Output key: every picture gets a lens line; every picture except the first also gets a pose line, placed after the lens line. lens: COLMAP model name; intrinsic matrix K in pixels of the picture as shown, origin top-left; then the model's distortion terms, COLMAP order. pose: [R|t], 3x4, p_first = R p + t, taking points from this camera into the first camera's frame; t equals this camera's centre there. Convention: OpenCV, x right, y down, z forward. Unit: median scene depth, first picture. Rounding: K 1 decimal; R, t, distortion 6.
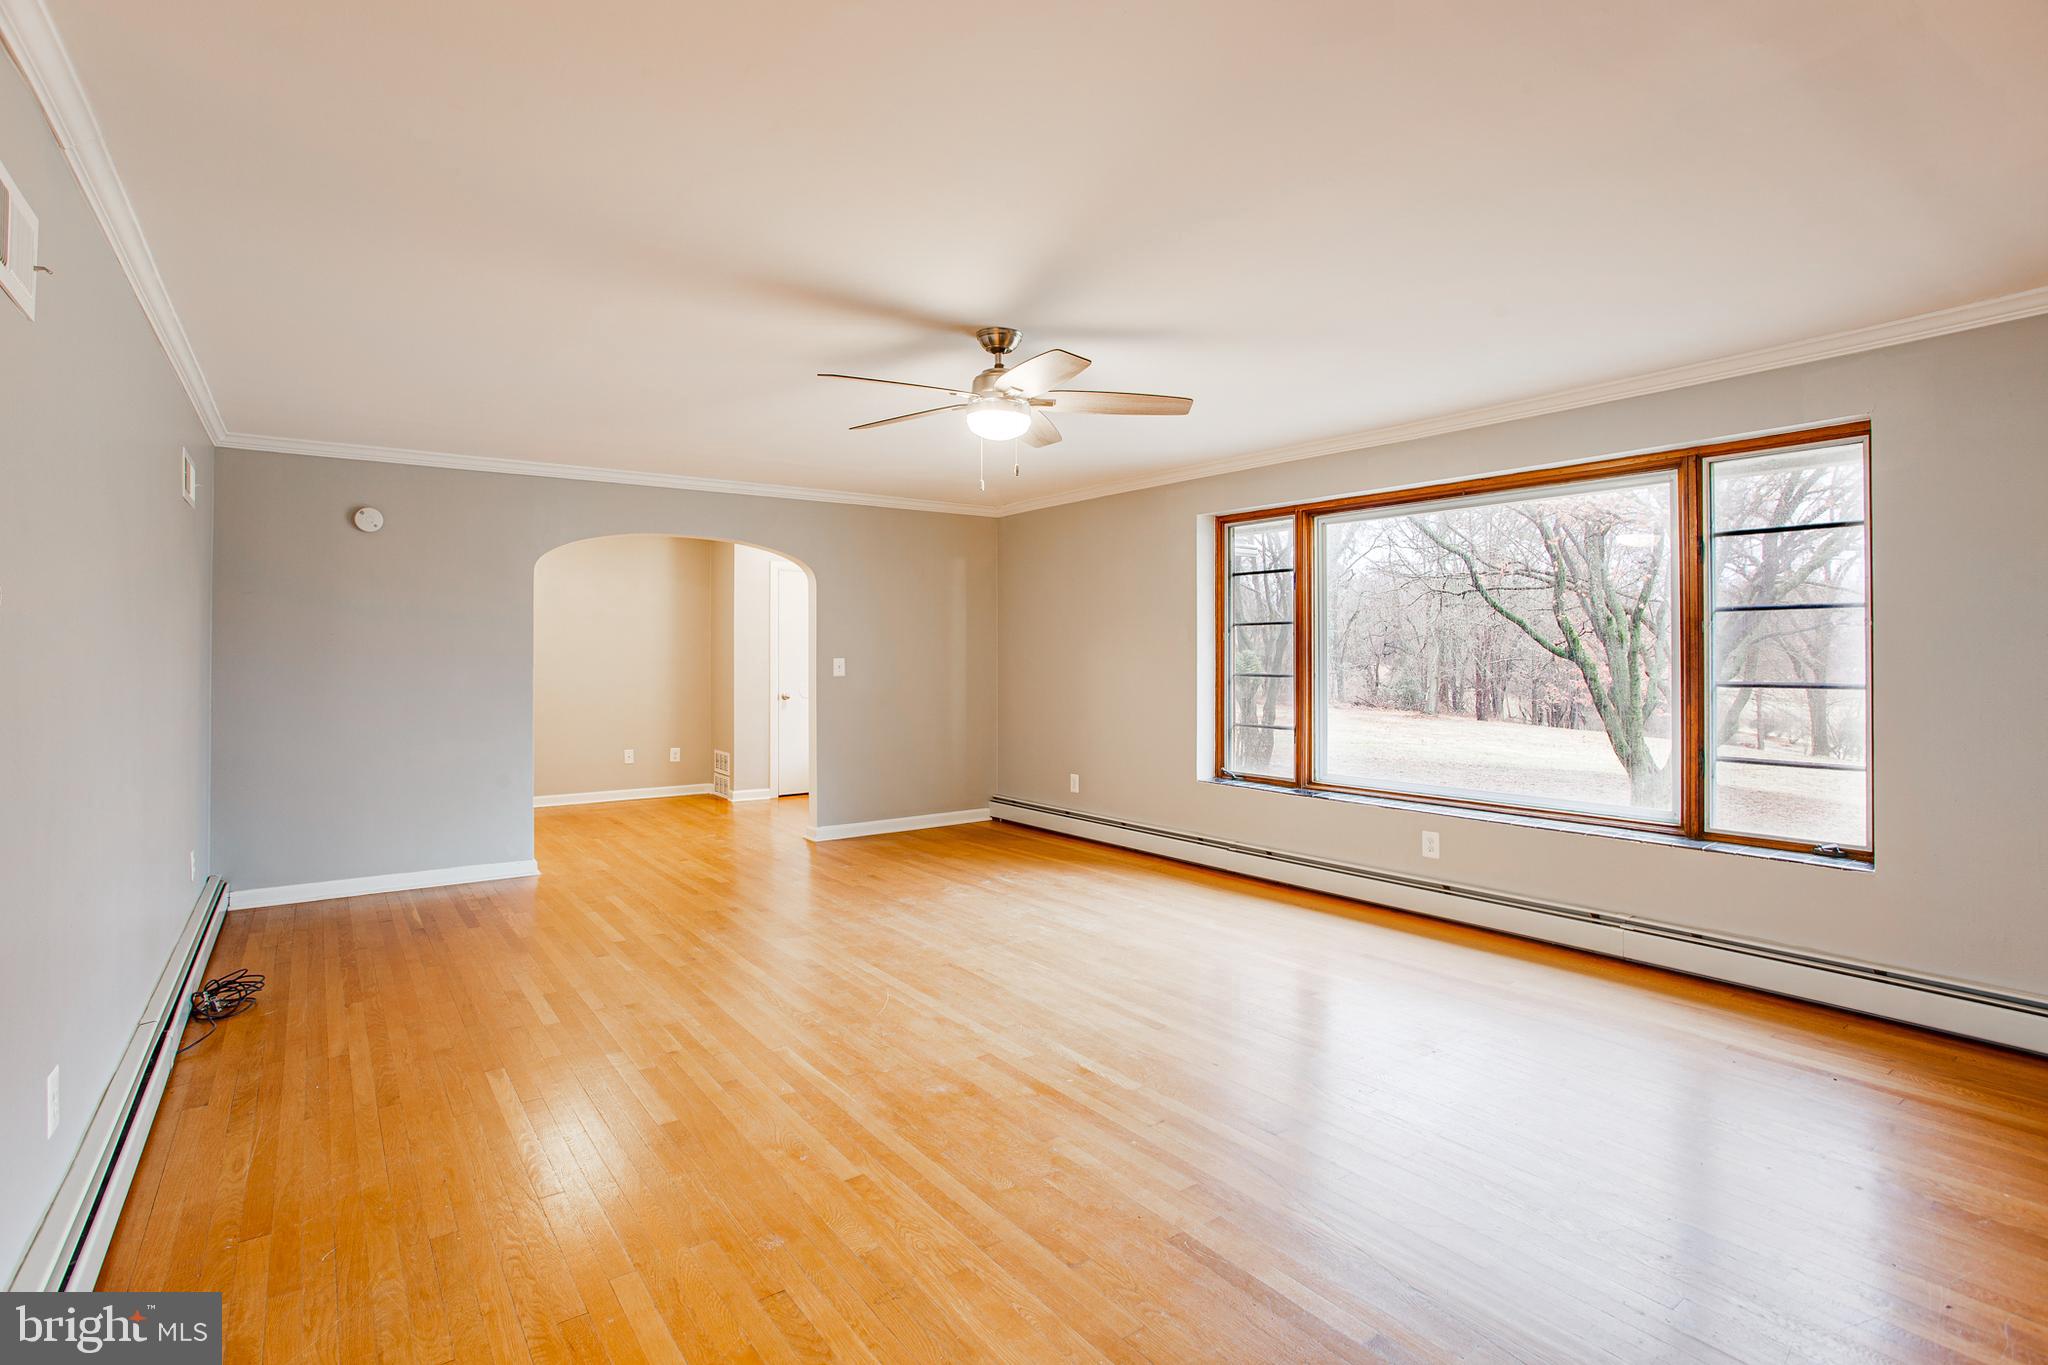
lens RADIAL K [[988.6, 0, 1013.9], [0, 988.6, 671.4], [0, 0, 1]] dist [-0.062662, 0.032768]
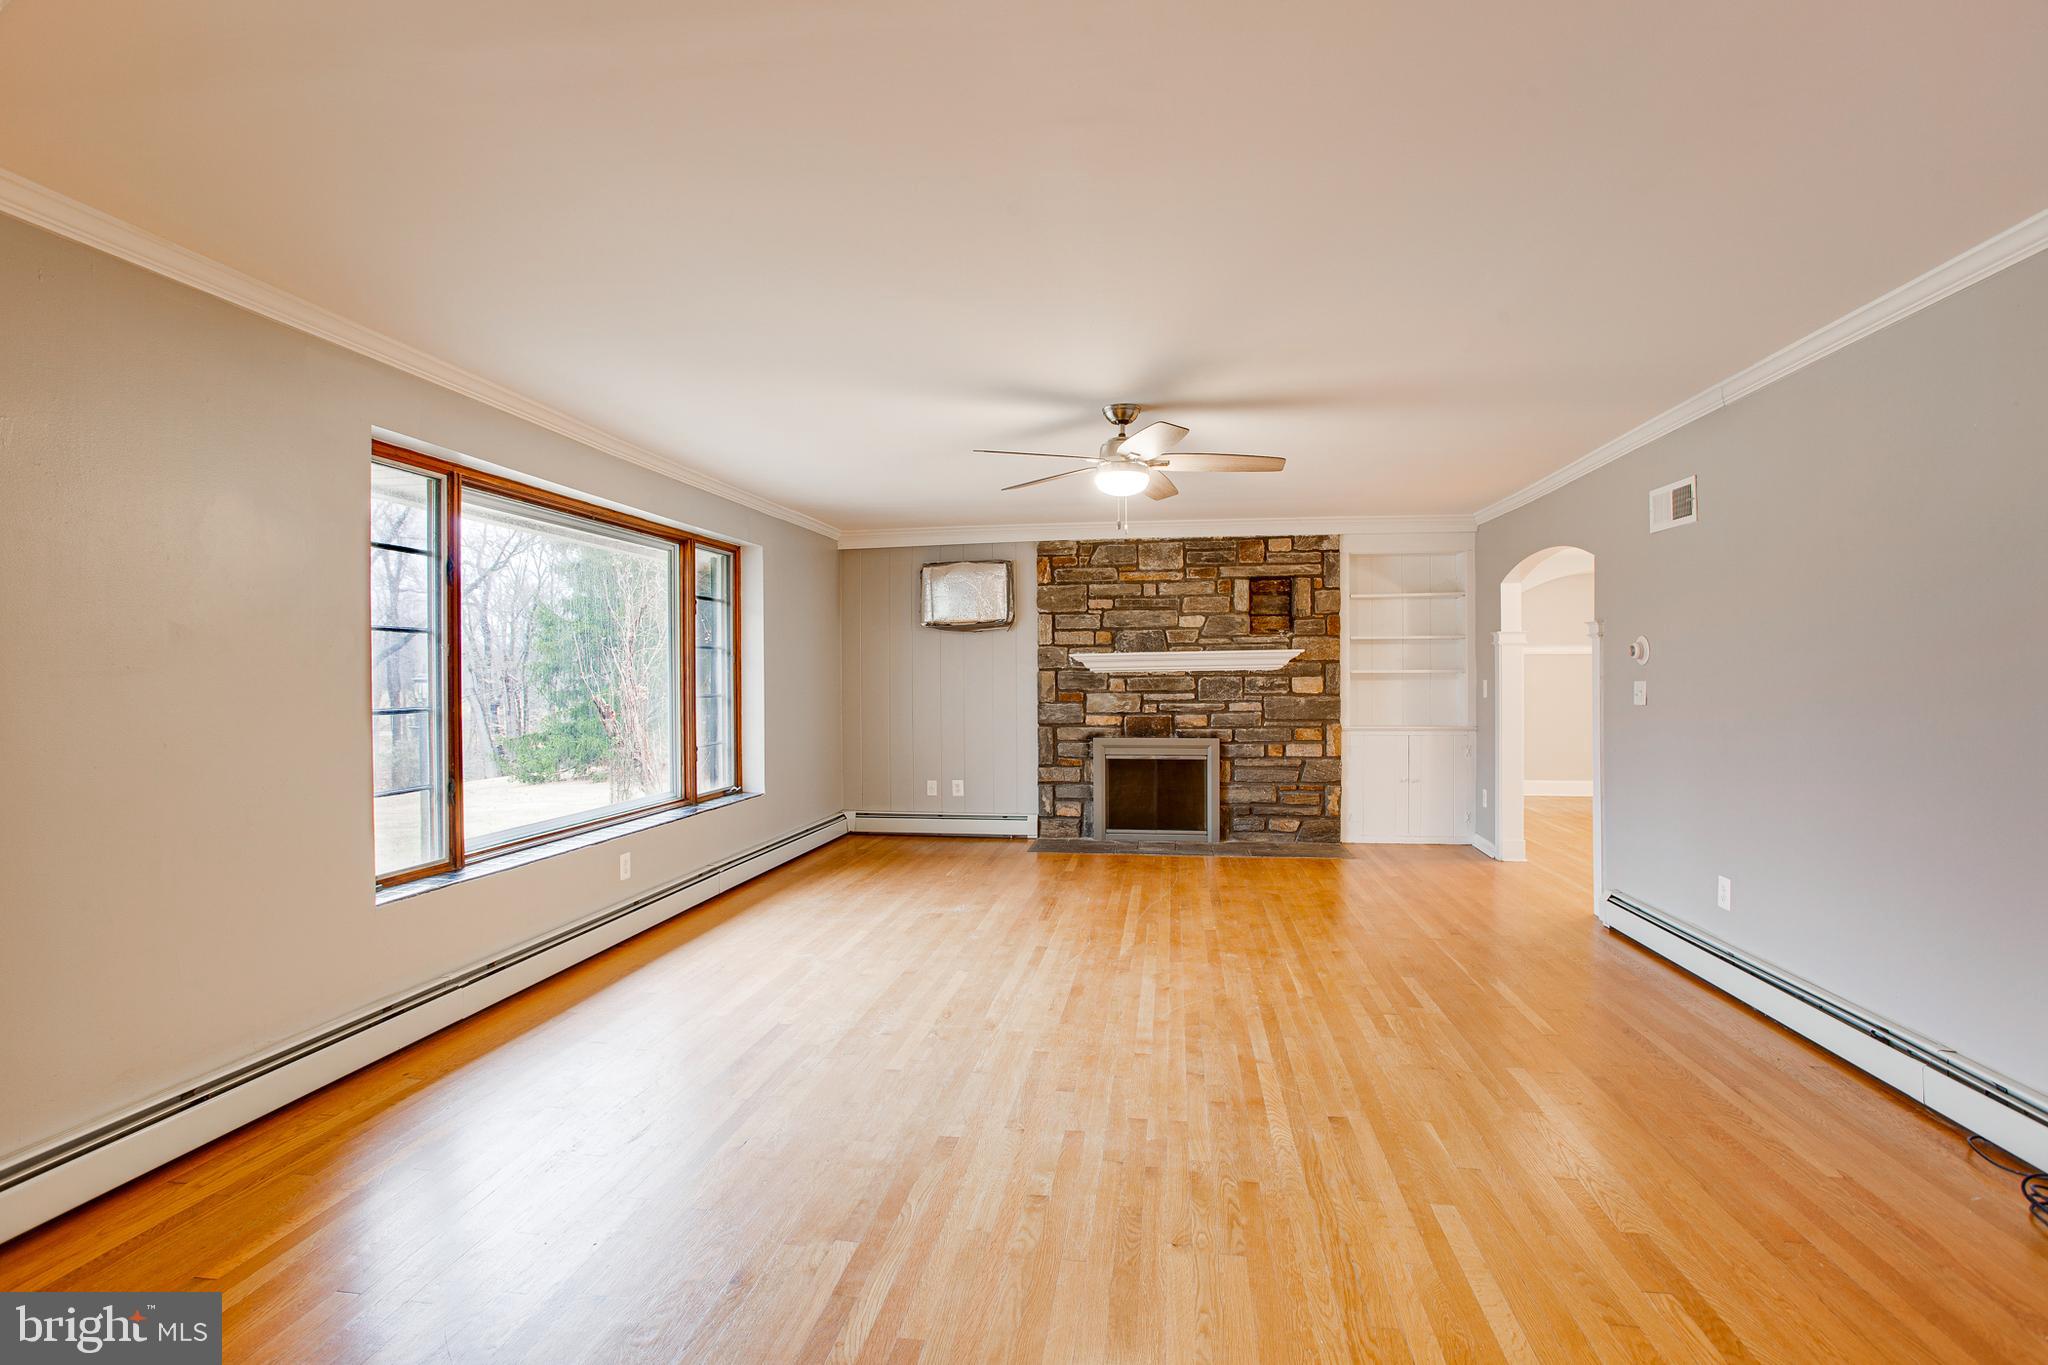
lens RADIAL K [[988.6, 0, 1013.9], [0, 988.6, 671.4], [0, 0, 1]] dist [-0.062662, 0.032768]
pose [[-0.707030, 0.008615, 0.707131, -0.647415], [0.020335, 0.999760, 0.008152, -0.026900], [-0.706891, 0.020143, -0.707036, 1.615639]]
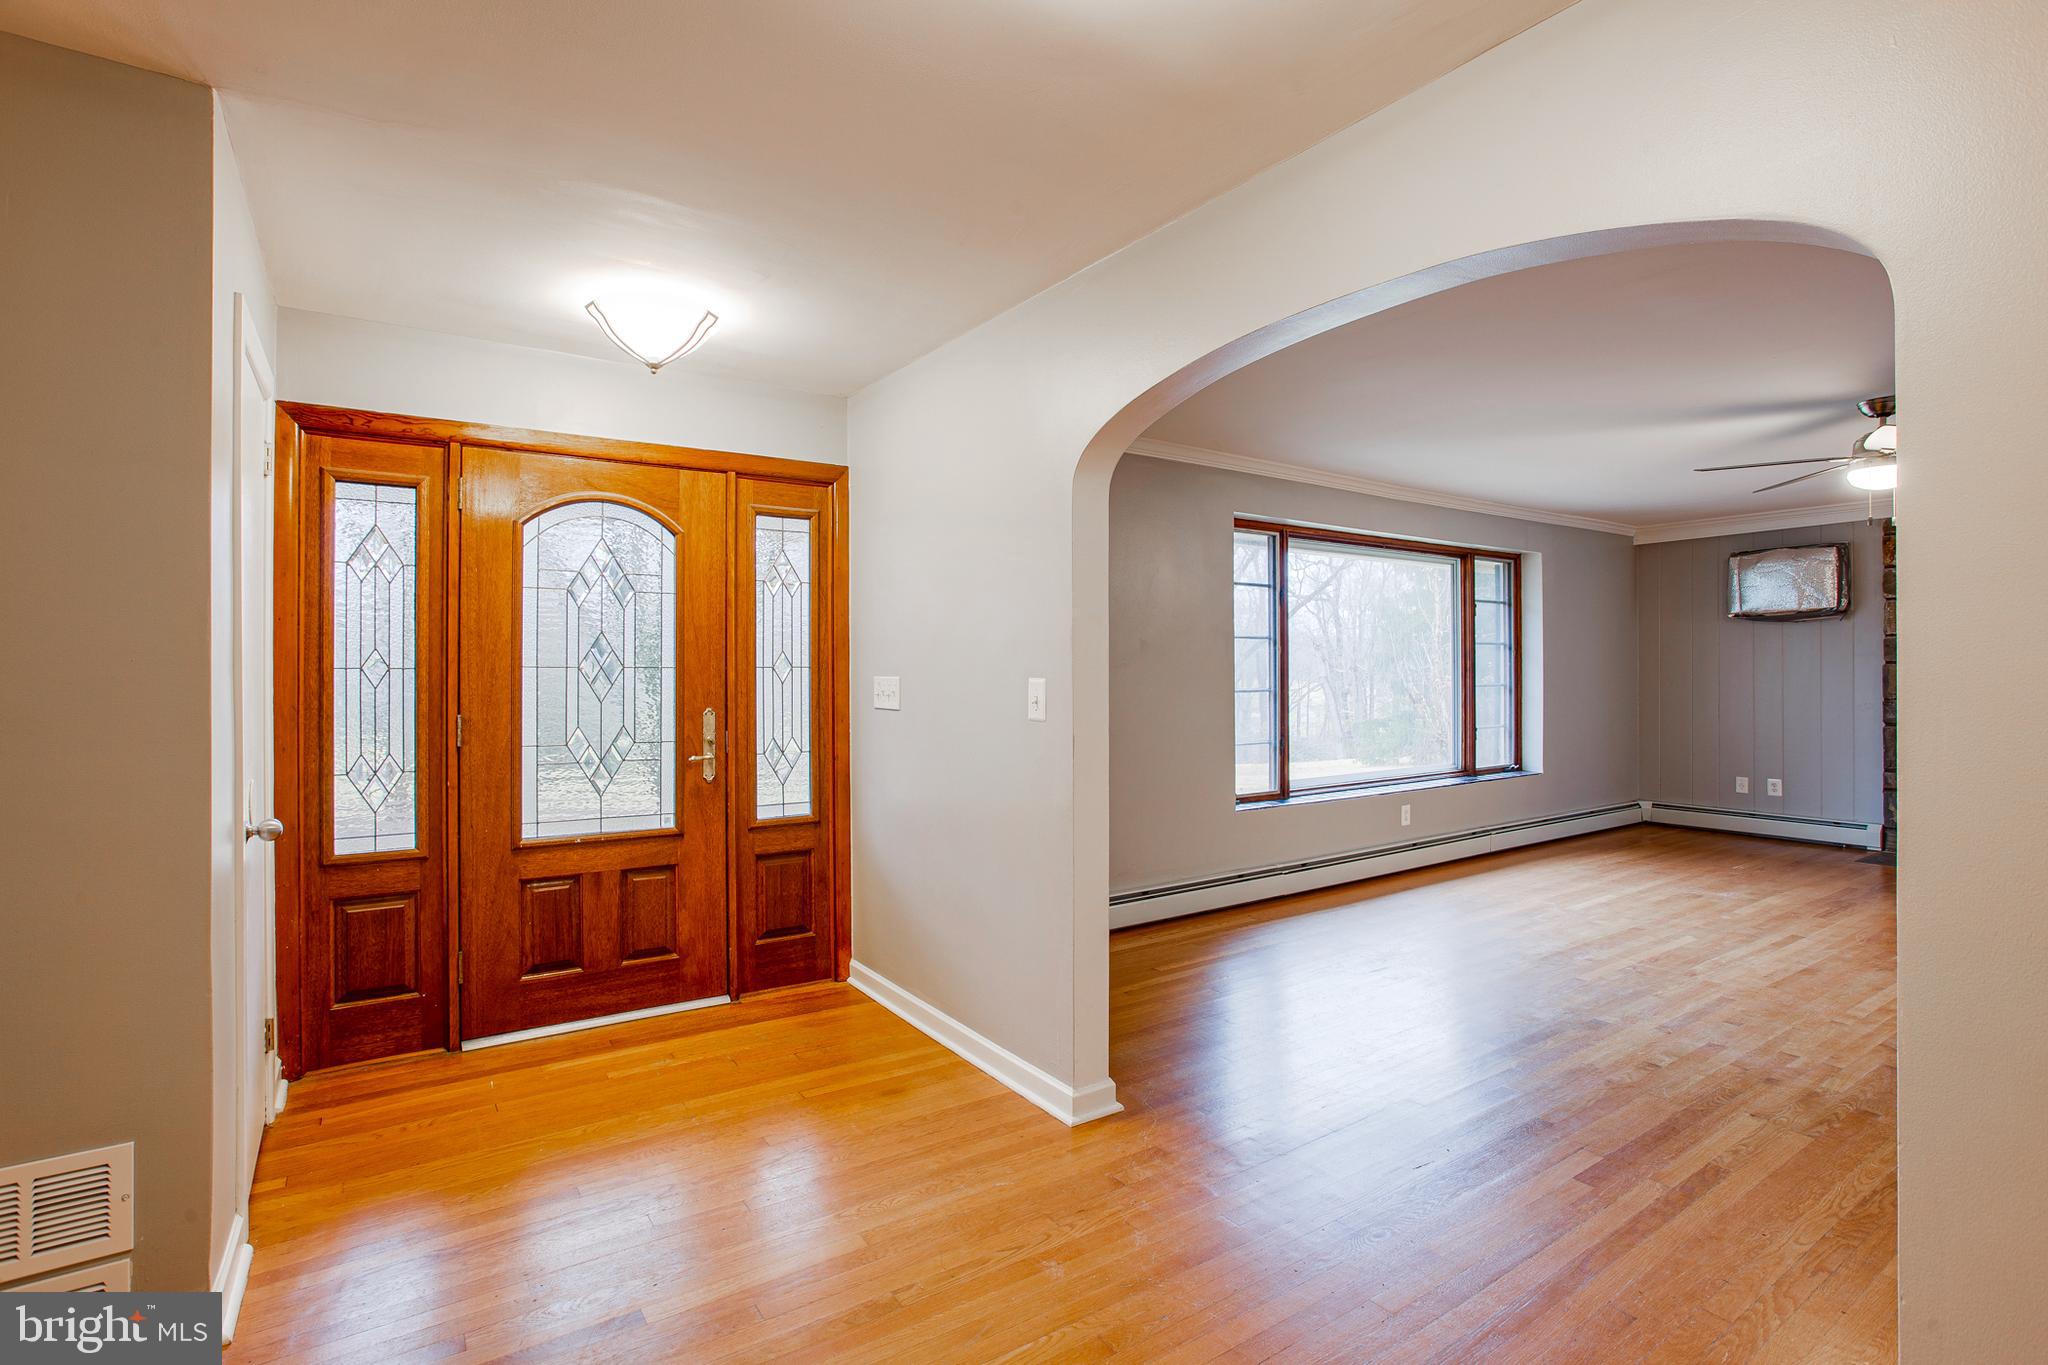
lens RADIAL K [[988.6, 0, 1013.9], [0, 988.6, 671.4], [0, 0, 1]] dist [-0.062662, 0.032768]
pose [[0.032304, -0.001677, 0.999477, -1.016519], [0.020865, 0.999782, 0.001004, -0.030834], [-0.999260, 0.020821, 0.032331, 1.674571]]
